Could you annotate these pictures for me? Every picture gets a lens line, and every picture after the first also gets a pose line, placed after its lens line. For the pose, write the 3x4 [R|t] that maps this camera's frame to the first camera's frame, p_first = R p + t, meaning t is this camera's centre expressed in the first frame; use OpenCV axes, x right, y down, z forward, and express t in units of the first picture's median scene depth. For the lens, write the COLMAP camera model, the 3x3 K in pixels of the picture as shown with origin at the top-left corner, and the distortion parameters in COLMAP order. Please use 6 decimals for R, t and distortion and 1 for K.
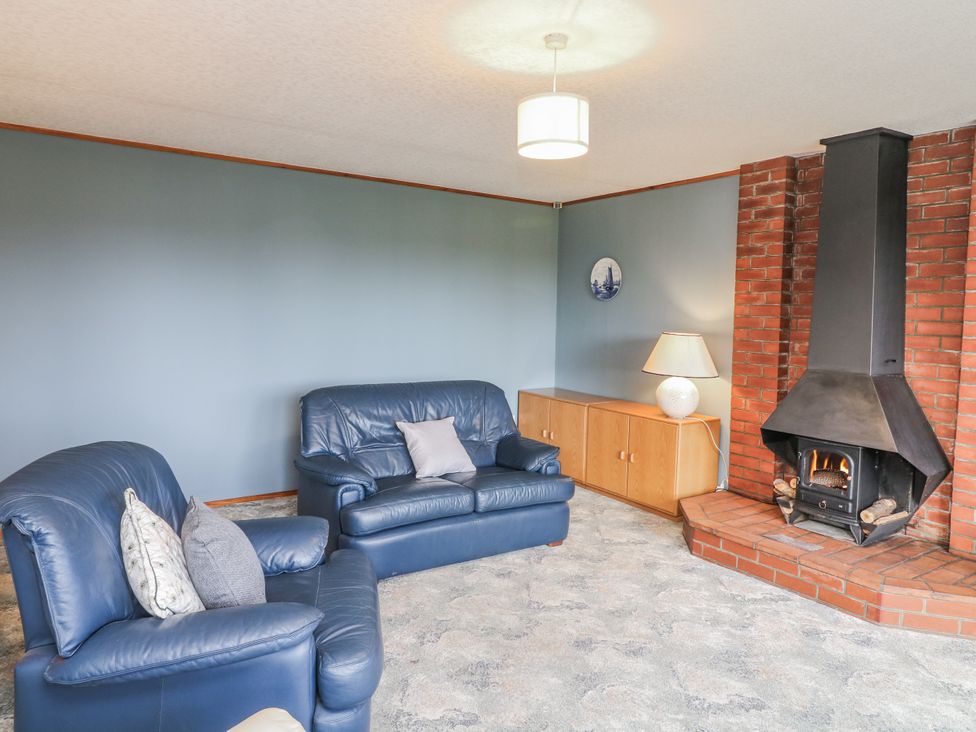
lens RADIAL K [[640.6, 0, 468.5], [0, 640.6, 341.4], [0, 0, 1]] dist [0.001155, 0.000659]
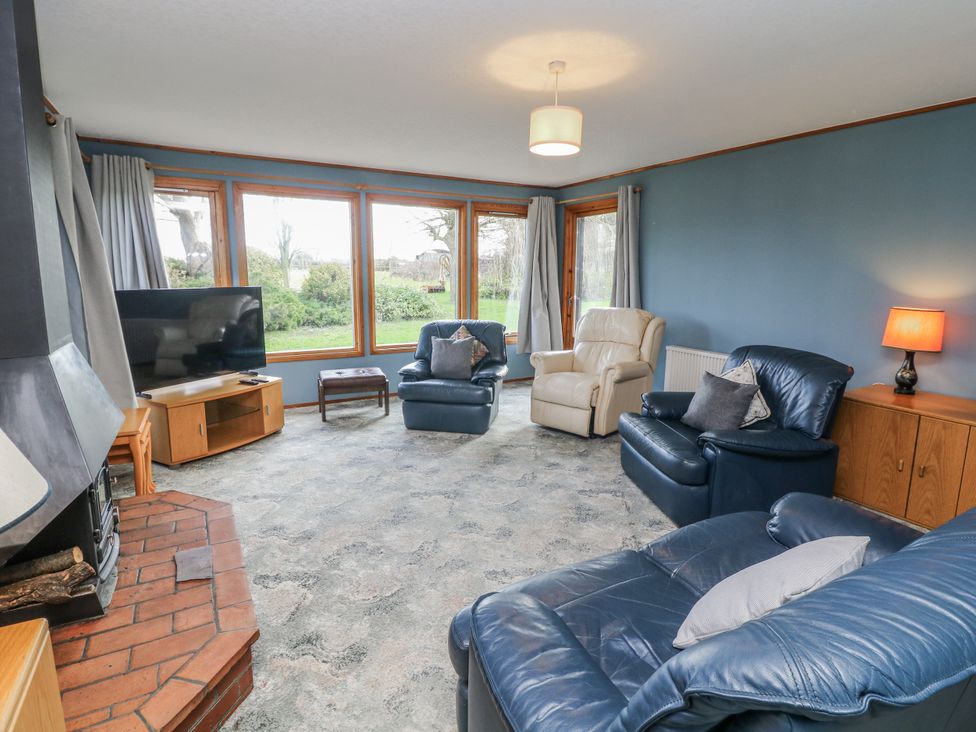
lens RADIAL K [[511.7, 0, 485.8], [0, 511.7, 355.4], [0, 0, 1]] dist [-0.017825, -0.001070]
pose [[-0.998371, -0.040003, 0.040688, 0.135477], [-0.030446, 0.976563, 0.213068, -0.056202], [-0.048258, 0.211482, -0.976190, 1.361626]]
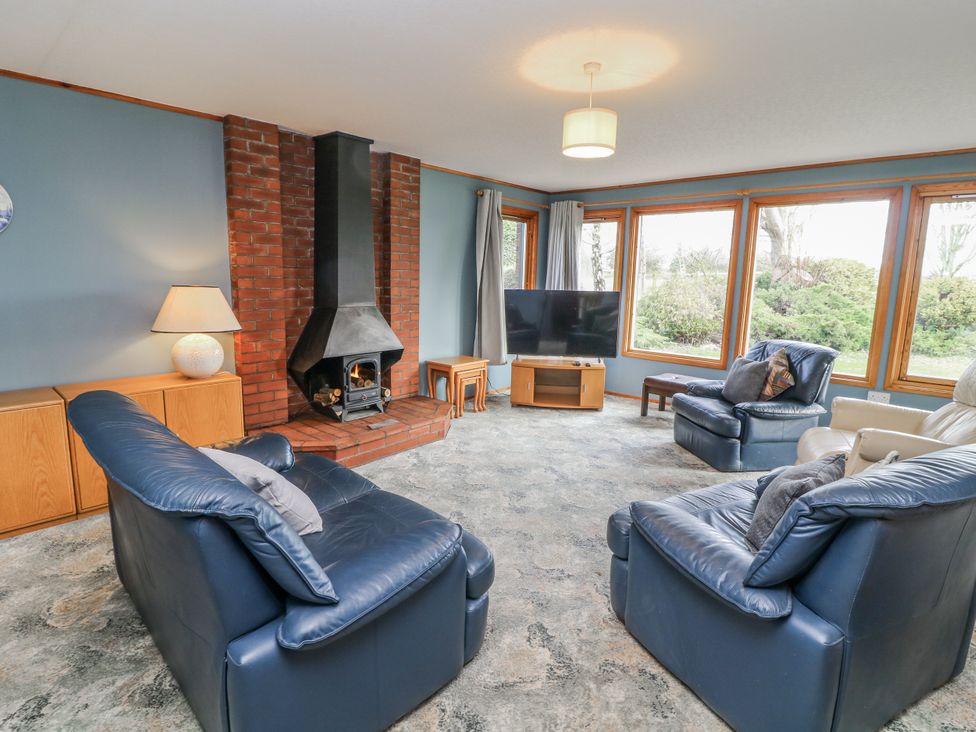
lens RADIAL K [[511.7, 0, 485.8], [0, 511.7, 355.4], [0, 0, 1]] dist [-0.017825, -0.001070]
pose [[-0.252229, -0.176145, 0.951501, -0.571245], [0.024424, 0.981821, 0.188233, -0.049025], [-0.967359, 0.070717, -0.243341, 0.942853]]
